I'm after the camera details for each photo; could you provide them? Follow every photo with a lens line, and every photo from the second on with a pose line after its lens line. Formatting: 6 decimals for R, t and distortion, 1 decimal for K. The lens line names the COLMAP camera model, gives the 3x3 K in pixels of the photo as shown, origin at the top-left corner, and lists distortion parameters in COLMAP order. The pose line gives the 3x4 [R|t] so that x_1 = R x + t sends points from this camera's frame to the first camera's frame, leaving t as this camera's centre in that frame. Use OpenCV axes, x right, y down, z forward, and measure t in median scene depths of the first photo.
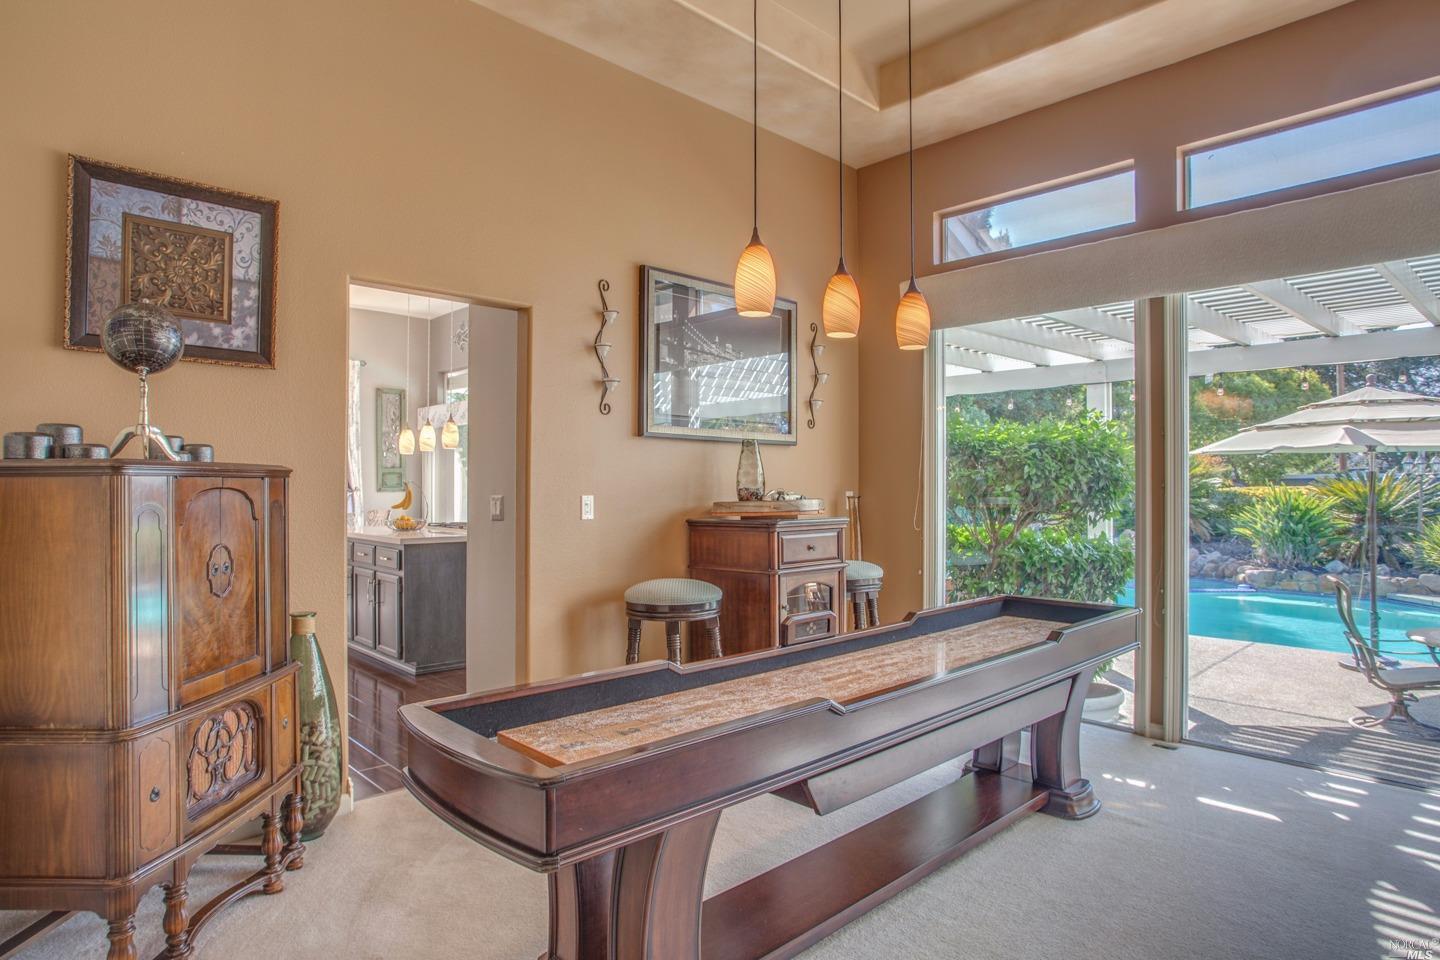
lens RADIAL K [[822.1, 0, 724.6], [0, 822.1, 472.7], [0, 0, 1]] dist [-0.045726, 0.011868]
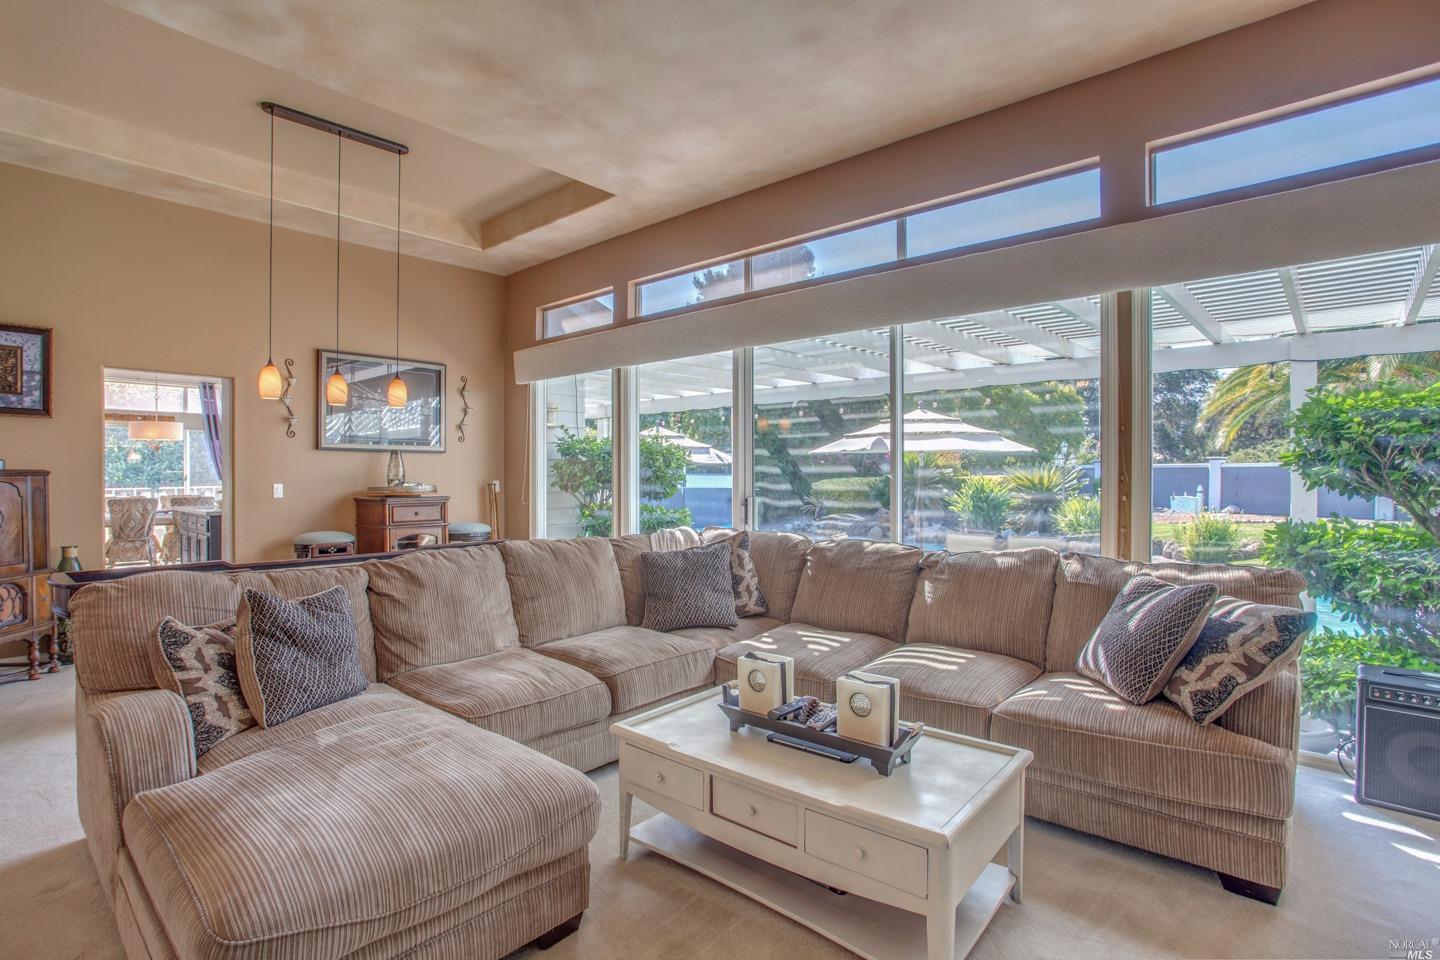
lens RADIAL K [[715.0, 0, 723.4], [0, 715.0, 475.9], [0, 0, 1]] dist [-0.020936, 0.006892]
pose [[0.997329, -0.003841, 0.072936, 0.879988], [0.002504, 0.999827, 0.018412, -0.019125], [-0.072994, -0.018180, 0.997167, -0.750868]]
